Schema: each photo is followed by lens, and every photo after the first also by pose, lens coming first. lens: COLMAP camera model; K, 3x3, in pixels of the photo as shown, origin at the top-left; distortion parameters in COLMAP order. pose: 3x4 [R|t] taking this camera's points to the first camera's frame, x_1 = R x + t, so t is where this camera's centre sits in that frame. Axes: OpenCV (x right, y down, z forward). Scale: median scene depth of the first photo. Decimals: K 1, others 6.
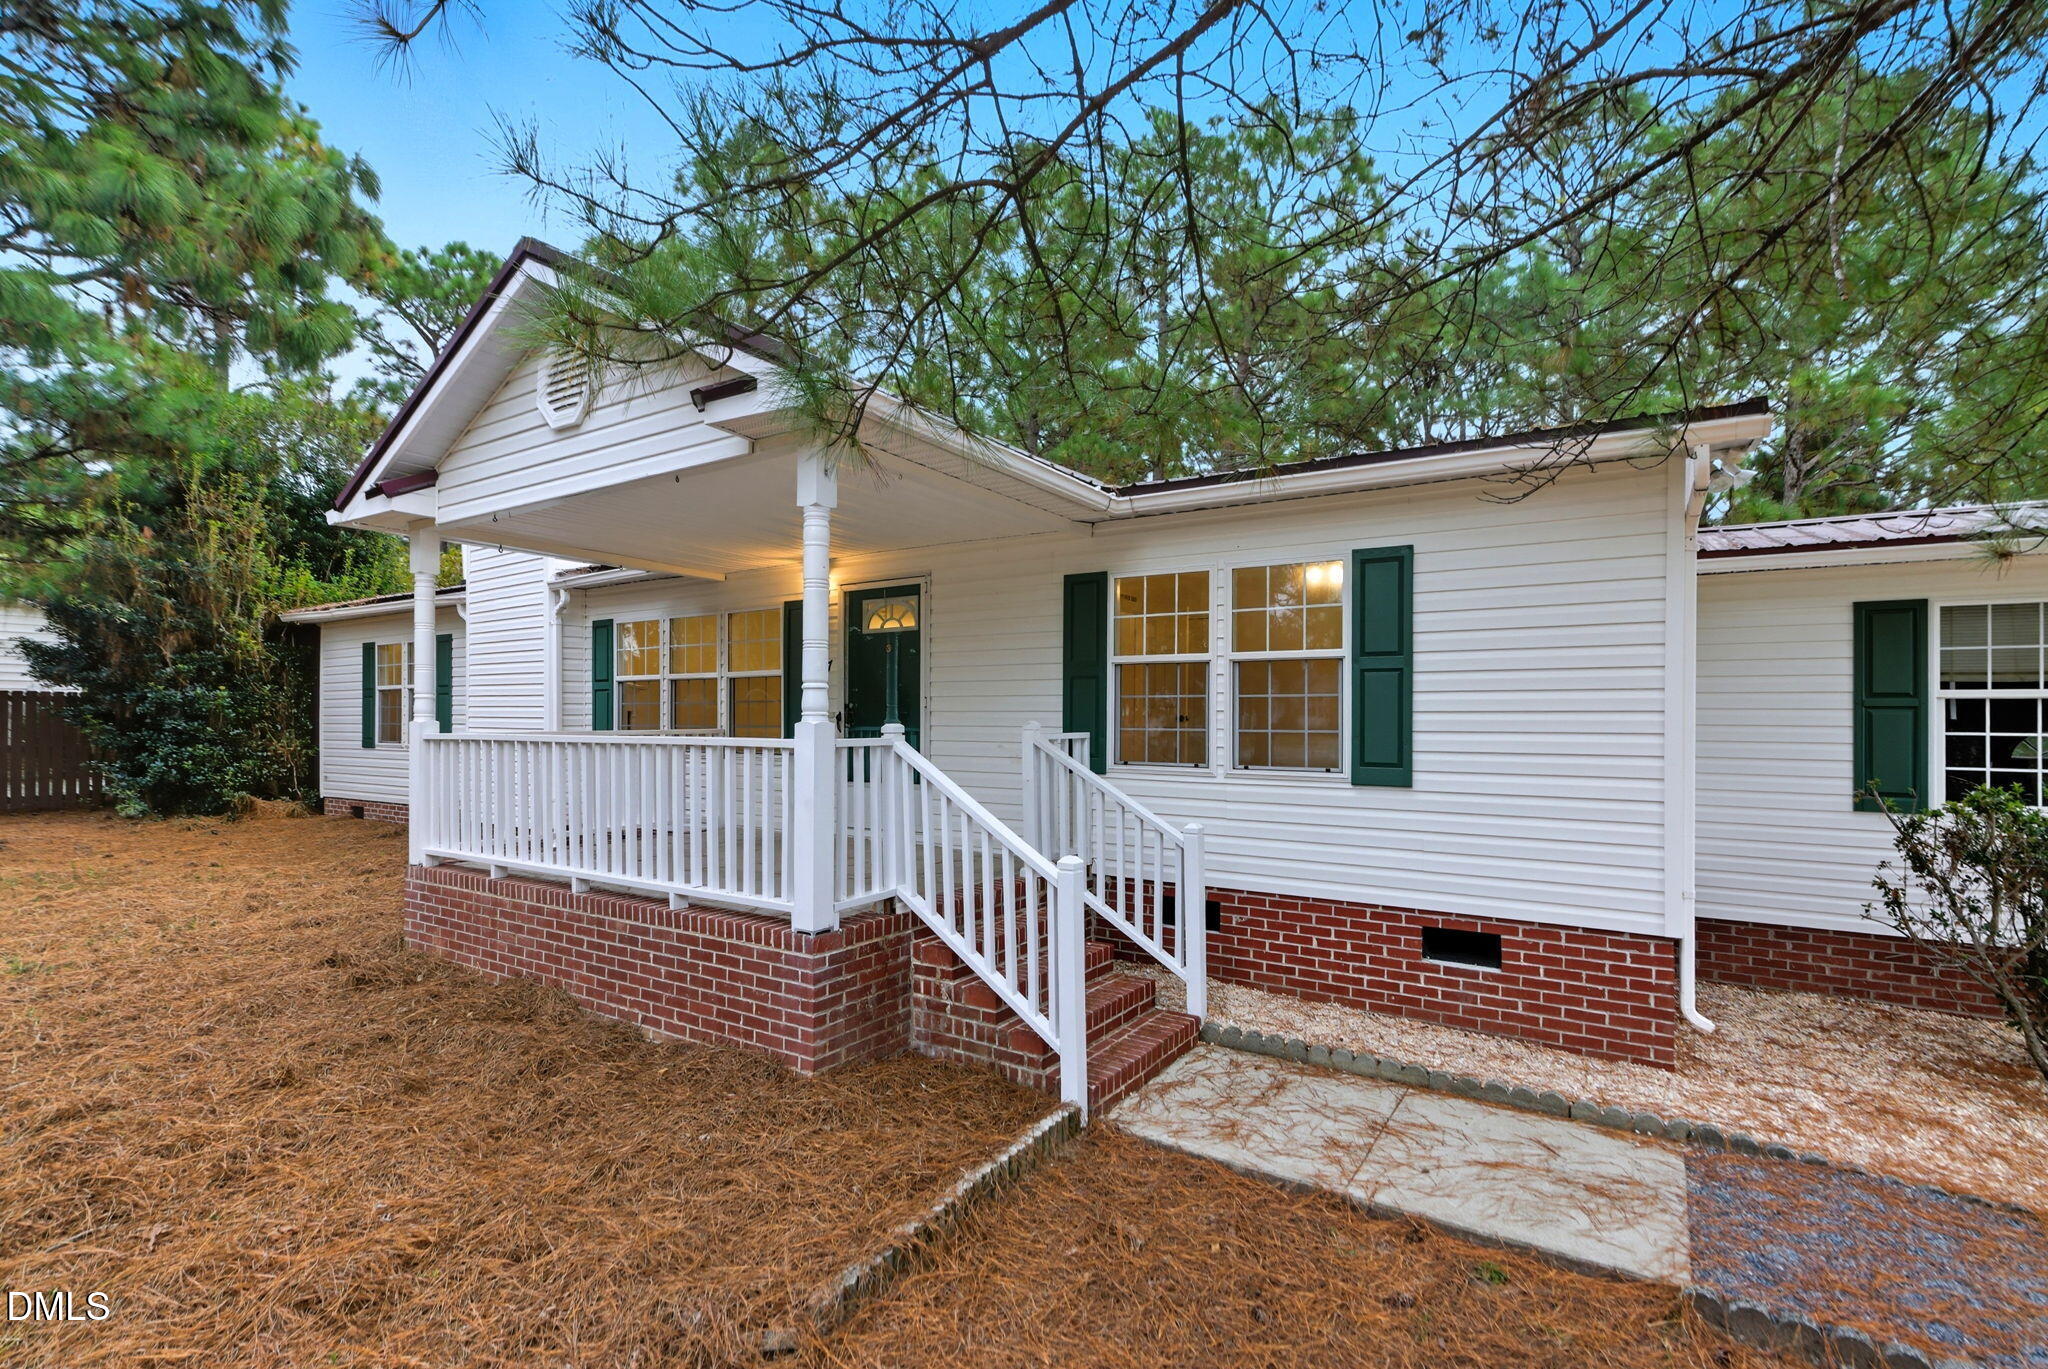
lens RADIAL K [[917.3, 0, 1020.7], [0, 917.3, 721.2], [0, 0, 1]] dist [0.001442, -0.000004]
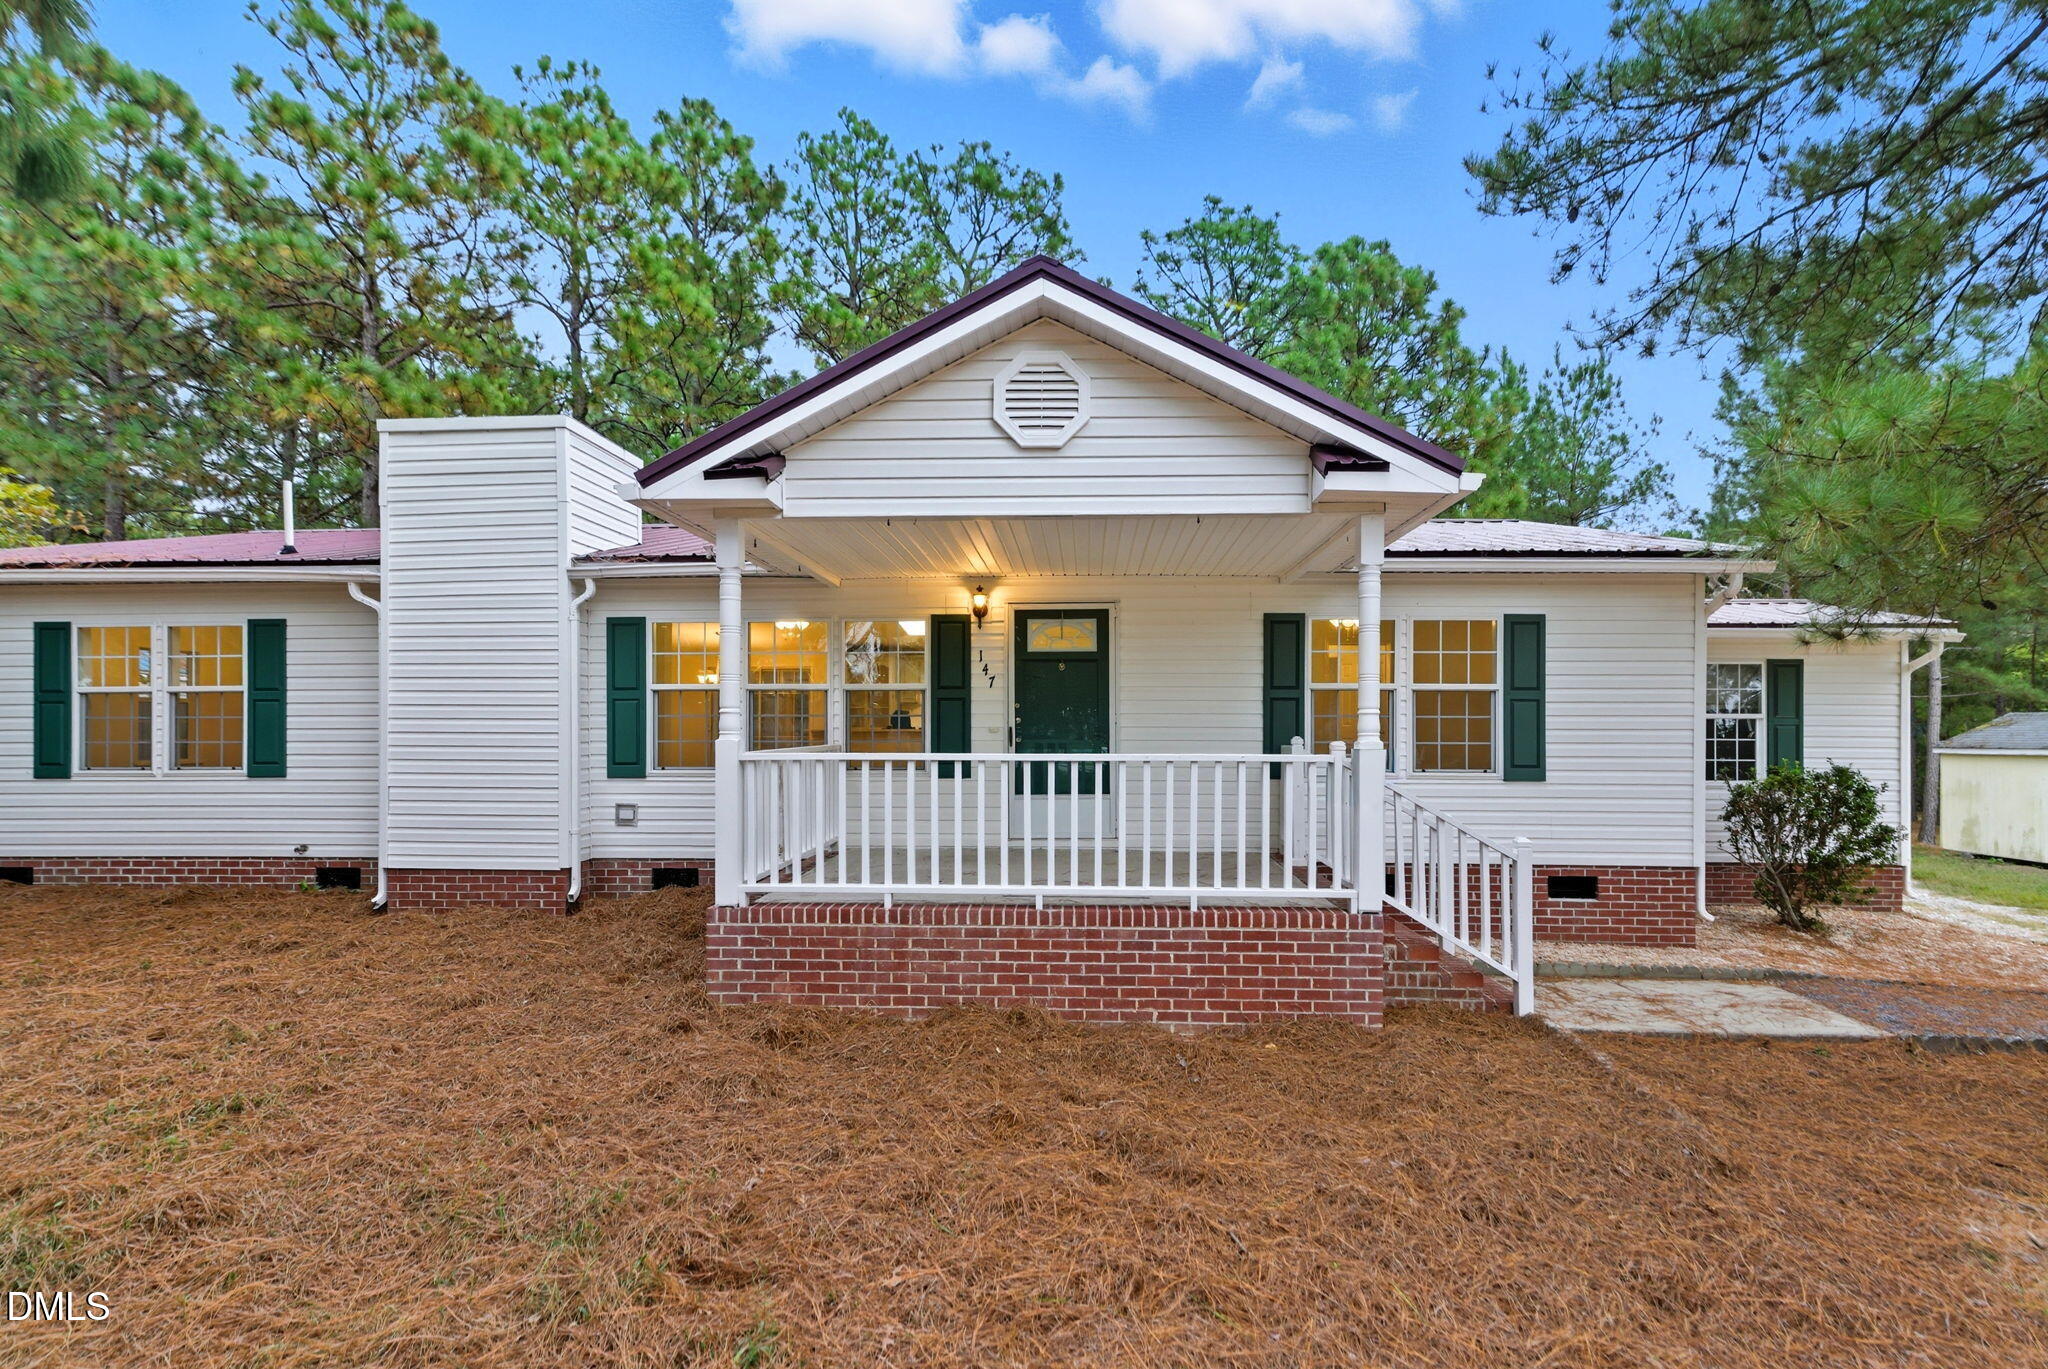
lens RADIAL K [[937.4, 0, 1023.3], [0, 937.4, 732.8], [0, 0, 1]] dist [-0.000880, 0.000031]
pose [[0.871251, -0.003772, 0.490824, -1.053725], [0.001568, 0.999987, 0.004901, -0.013586], [-0.490836, -0.003500, 0.871245, 0.116638]]
